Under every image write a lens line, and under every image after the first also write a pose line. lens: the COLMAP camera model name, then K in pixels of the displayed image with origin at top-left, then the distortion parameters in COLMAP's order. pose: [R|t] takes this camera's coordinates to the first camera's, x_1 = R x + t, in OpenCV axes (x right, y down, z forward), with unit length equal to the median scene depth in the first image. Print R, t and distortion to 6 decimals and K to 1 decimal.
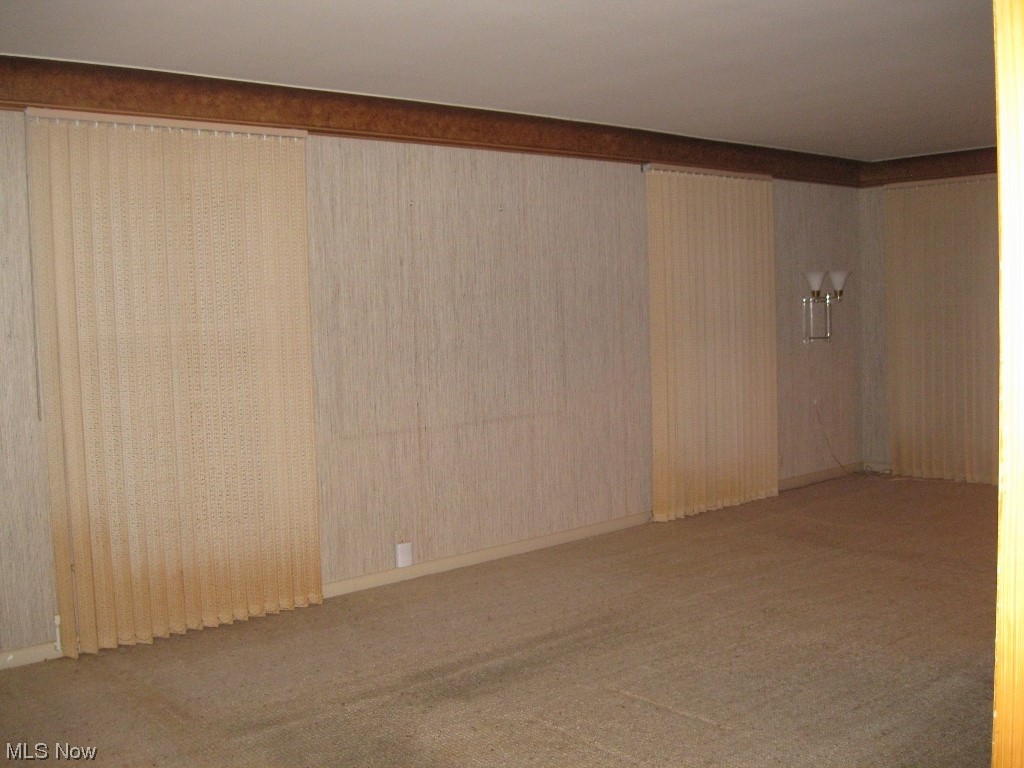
lens RADIAL K [[1071.8, 0, 512.0], [0, 1071.8, 384.0], [0, 0, 1]] dist [-0.082493, 0.000423]
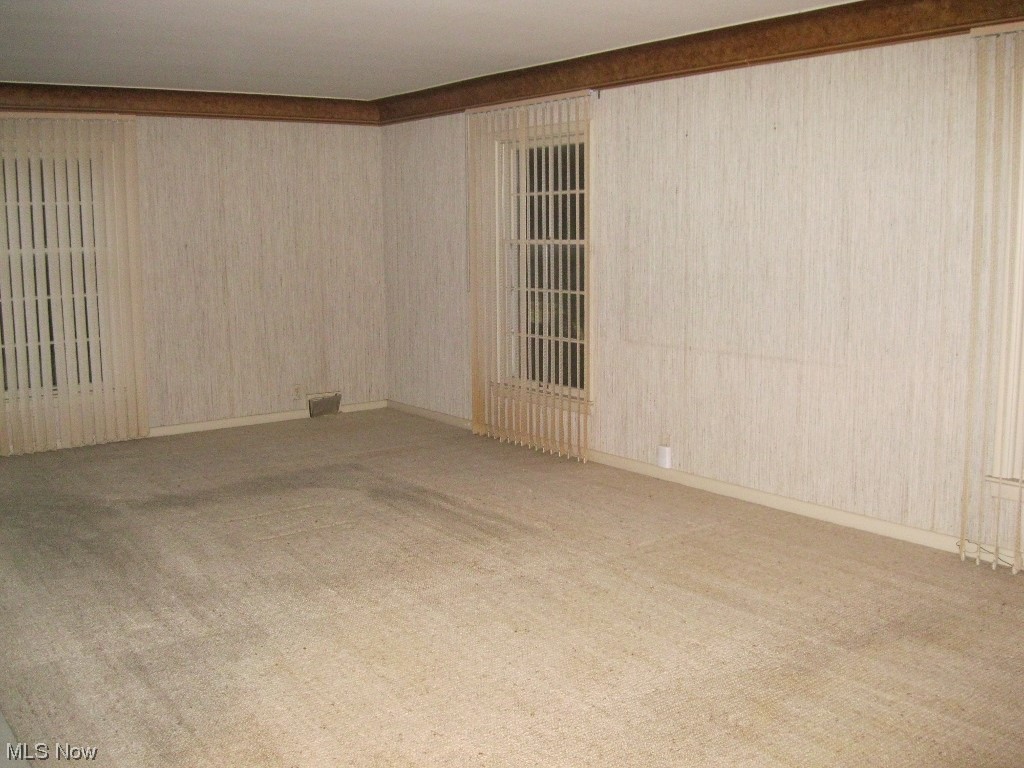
lens RADIAL K [[1071.8, 0, 512.0], [0, 1071.8, 384.0], [0, 0, 1]] dist [-0.082493, 0.000423]
pose [[-0.076402, 0.176262, -0.981374, 0.976792], [-0.060146, 0.981643, 0.180993, -0.104625], [0.995261, 0.072854, -0.064398, 0.896772]]
